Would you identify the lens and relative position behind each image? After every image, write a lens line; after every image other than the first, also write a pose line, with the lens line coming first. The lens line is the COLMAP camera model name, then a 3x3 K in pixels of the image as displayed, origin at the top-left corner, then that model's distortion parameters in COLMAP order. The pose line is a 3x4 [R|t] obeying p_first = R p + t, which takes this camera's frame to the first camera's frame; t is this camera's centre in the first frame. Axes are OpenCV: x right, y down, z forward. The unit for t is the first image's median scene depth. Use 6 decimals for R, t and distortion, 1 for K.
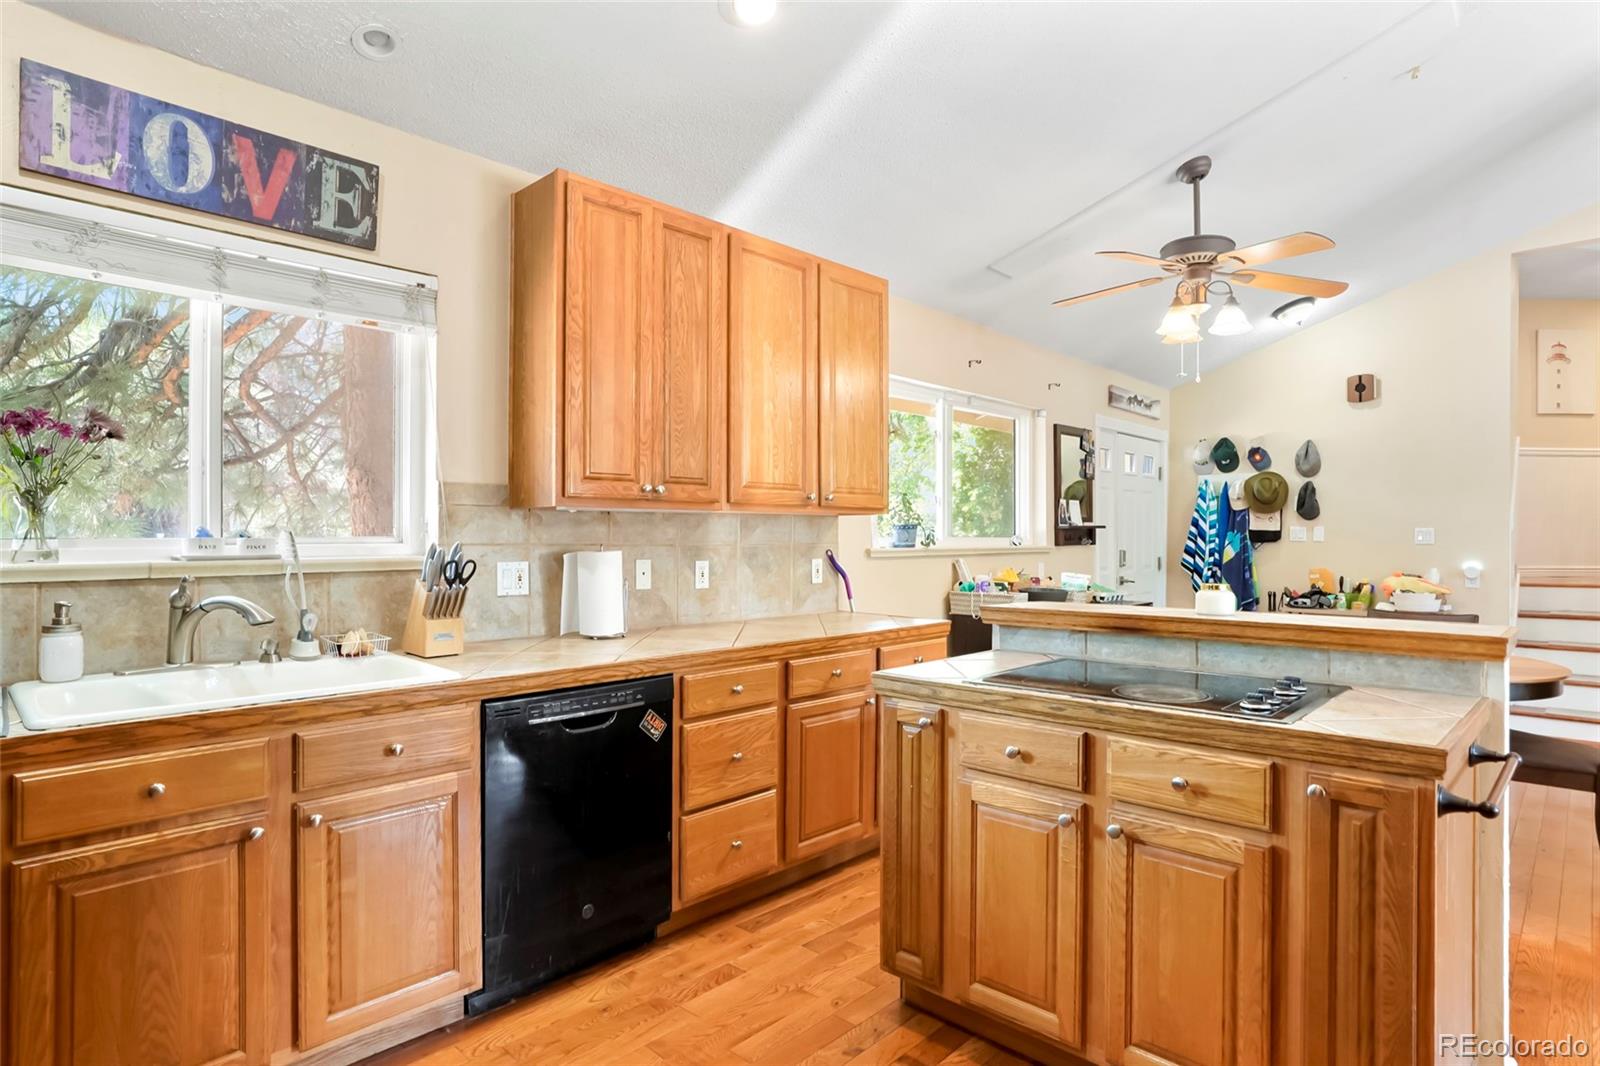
lens RADIAL K [[877.5, 0, 800.0], [0, 877.5, 533.0], [0, 0, 1]] dist [-0.050956, 0.028646]
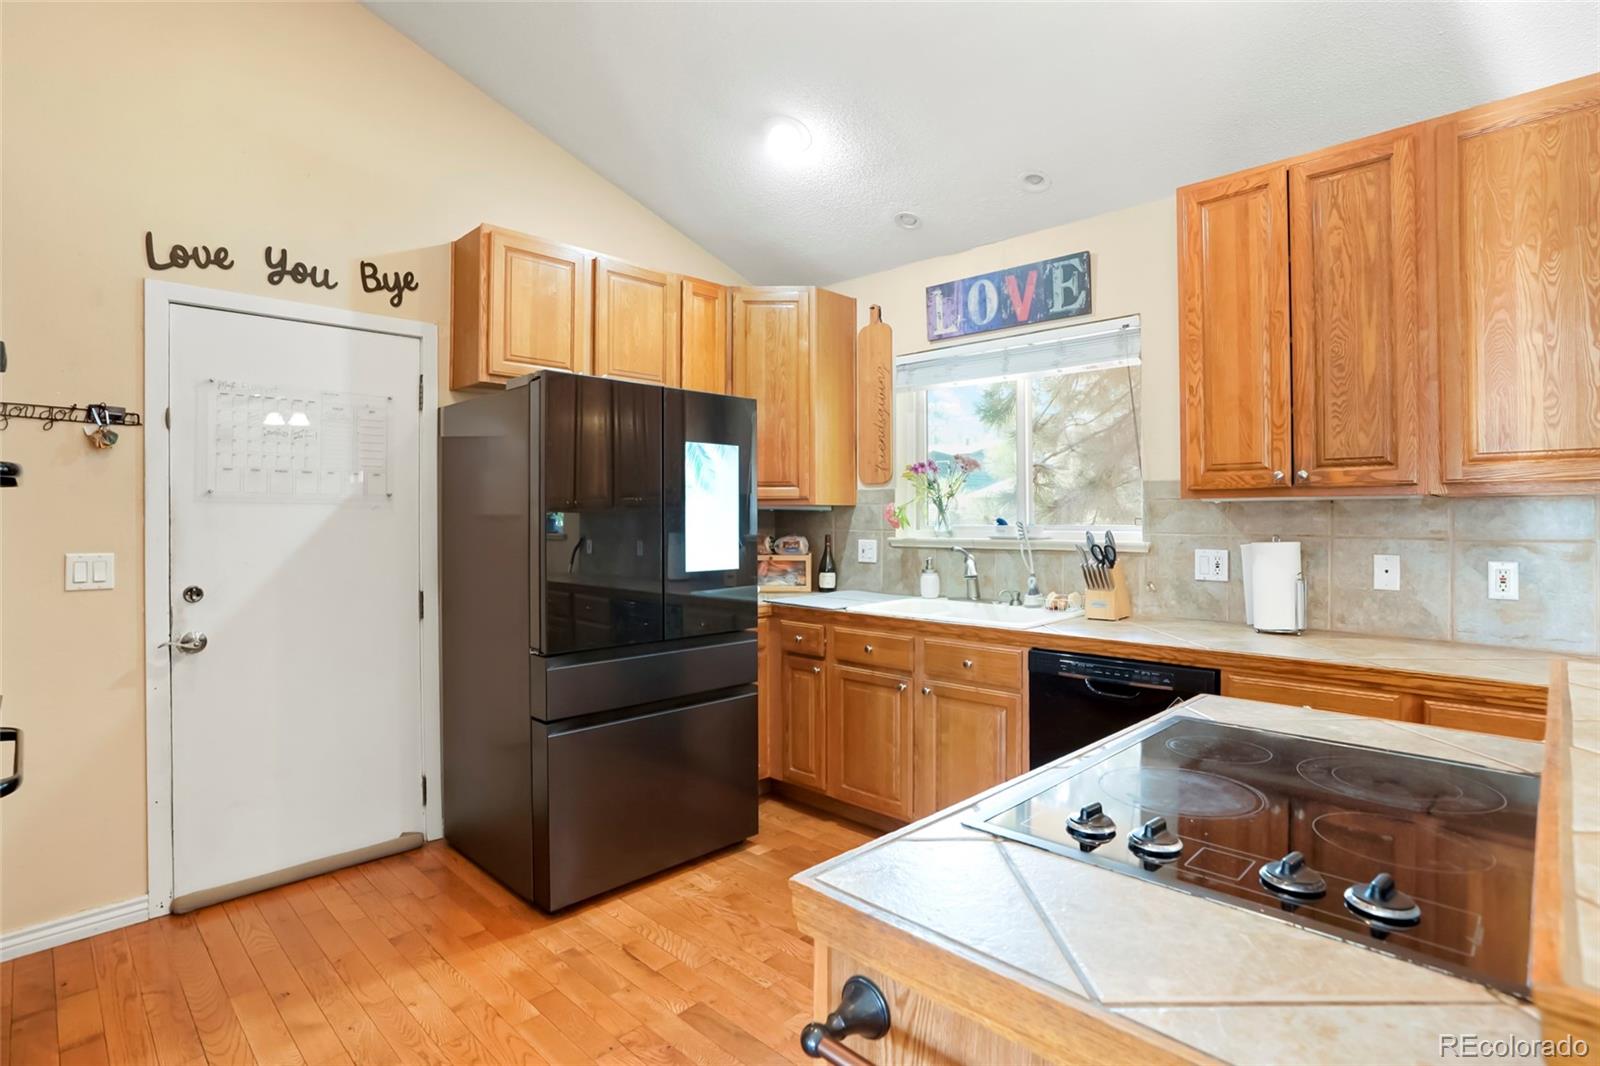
lens RADIAL K [[798.5, 0, 801.3], [0, 798.5, 504.7], [0, 0, 1]] dist [-0.000565, 0.001068]
pose [[-0.005712, -0.018637, -0.999810, 0.756433], [0.001019, 0.999826, -0.018643, -0.005324], [0.999983, -0.001126, -0.005692, 0.560461]]
